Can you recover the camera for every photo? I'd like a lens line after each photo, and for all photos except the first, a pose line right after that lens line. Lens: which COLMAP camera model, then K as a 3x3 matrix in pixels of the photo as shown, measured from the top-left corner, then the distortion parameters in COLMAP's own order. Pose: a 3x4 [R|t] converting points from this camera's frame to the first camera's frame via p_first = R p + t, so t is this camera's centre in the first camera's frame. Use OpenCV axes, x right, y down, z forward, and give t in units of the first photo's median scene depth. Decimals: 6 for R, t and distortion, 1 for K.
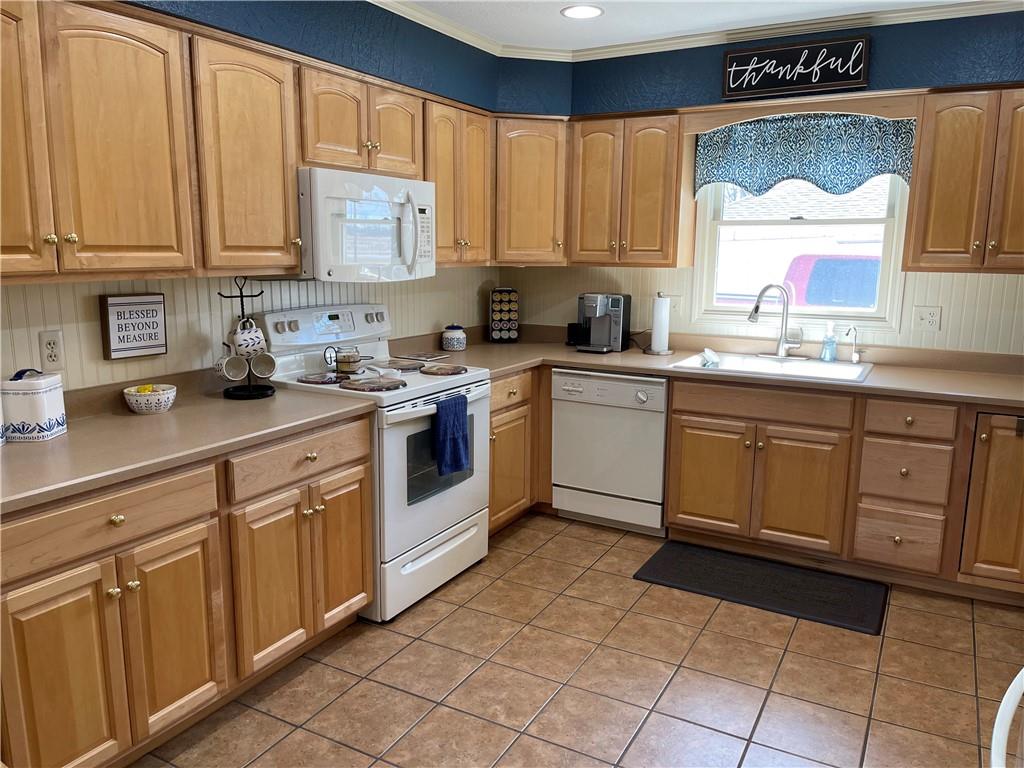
lens RADIAL K [[769.3, 0, 510.7], [0, 769.3, 389.5], [0, 0, 1]] dist [0.011457, -0.027189]
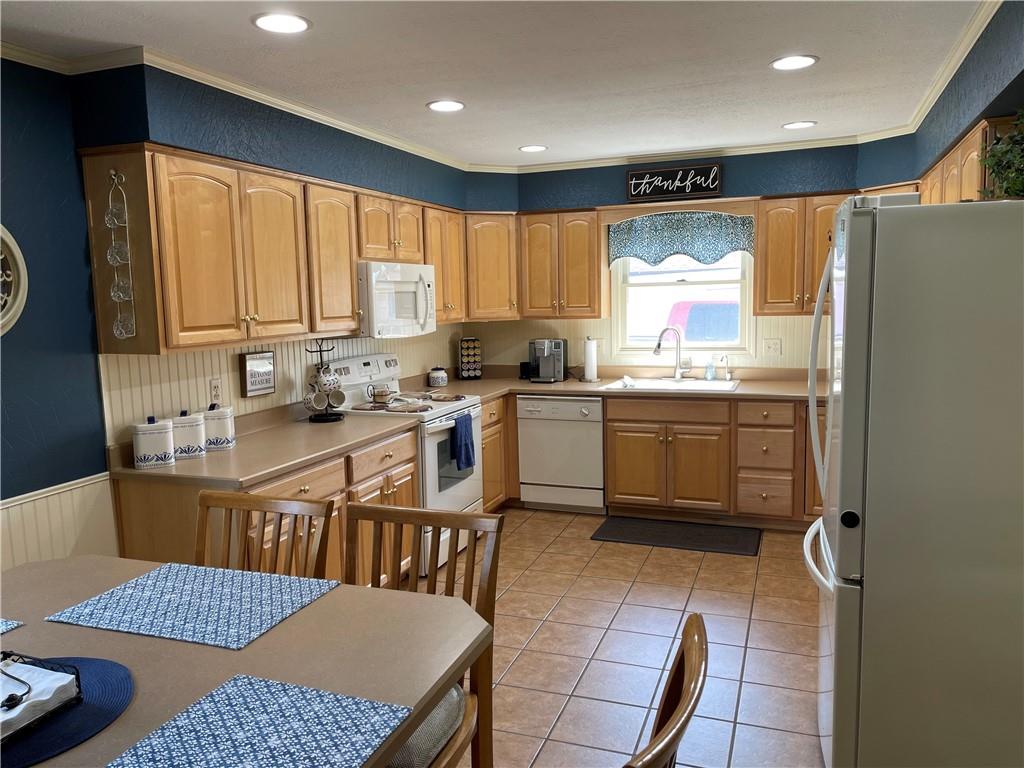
lens RADIAL K [[769.3, 0, 512.1], [0, 769.3, 382.3], [0, 0, 1]] dist [0.011457, -0.027189]
pose [[0.987982, -0.048327, 0.146823, -0.183442], [0.058496, 0.996120, -0.065749, 0.045780], [-0.143076, 0.073548, 0.986975, -0.406255]]
